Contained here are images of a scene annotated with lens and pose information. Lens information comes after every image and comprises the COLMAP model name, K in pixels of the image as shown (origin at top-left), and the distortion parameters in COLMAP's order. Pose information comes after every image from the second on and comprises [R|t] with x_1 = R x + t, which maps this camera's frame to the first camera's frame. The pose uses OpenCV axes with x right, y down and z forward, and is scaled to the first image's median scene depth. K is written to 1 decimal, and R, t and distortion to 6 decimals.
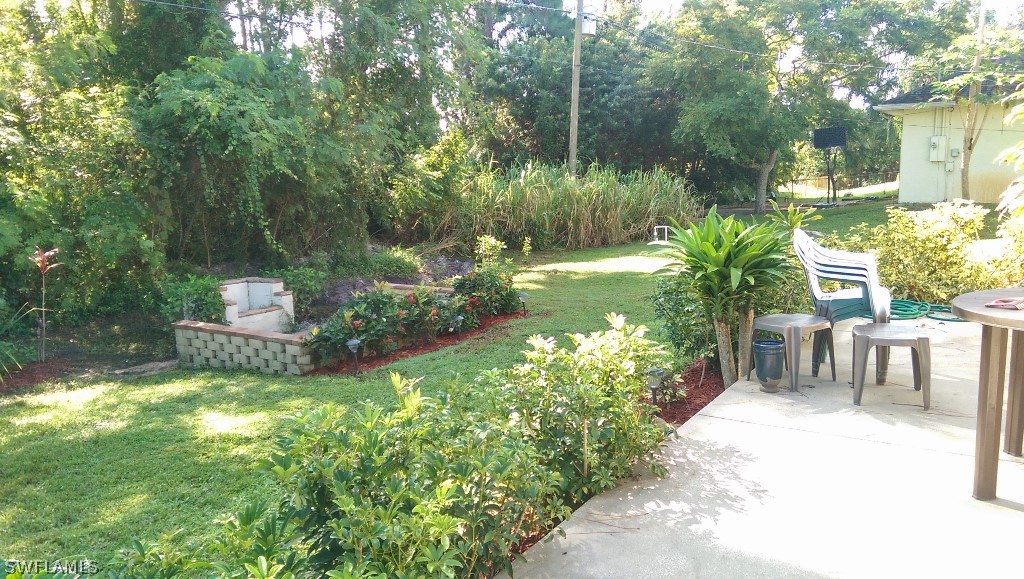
lens RADIAL K [[730.4, 0, 509.2], [0, 730.4, 289.9], [0, 0, 1]] dist [0.052251, -0.018993]
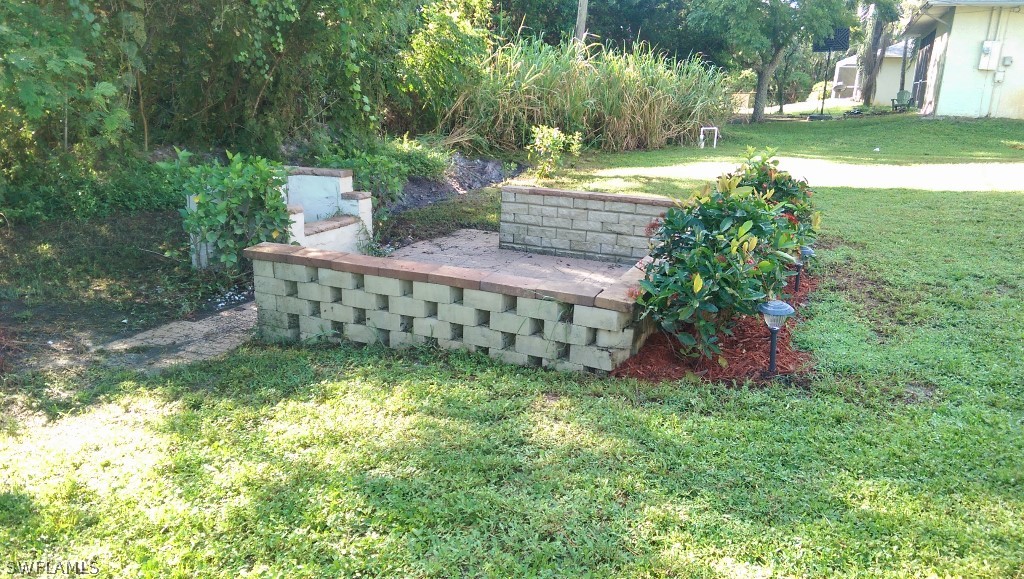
lens RADIAL K [[730.4, 0, 514.8], [0, 730.4, 288.2], [0, 0, 1]] dist [0.052251, -0.018993]
pose [[0.977665, 0.006000, 0.210084, -0.305051], [-0.030193, 0.993234, 0.112141, 0.009102], [-0.207989, -0.115979, 0.971231, 0.389583]]
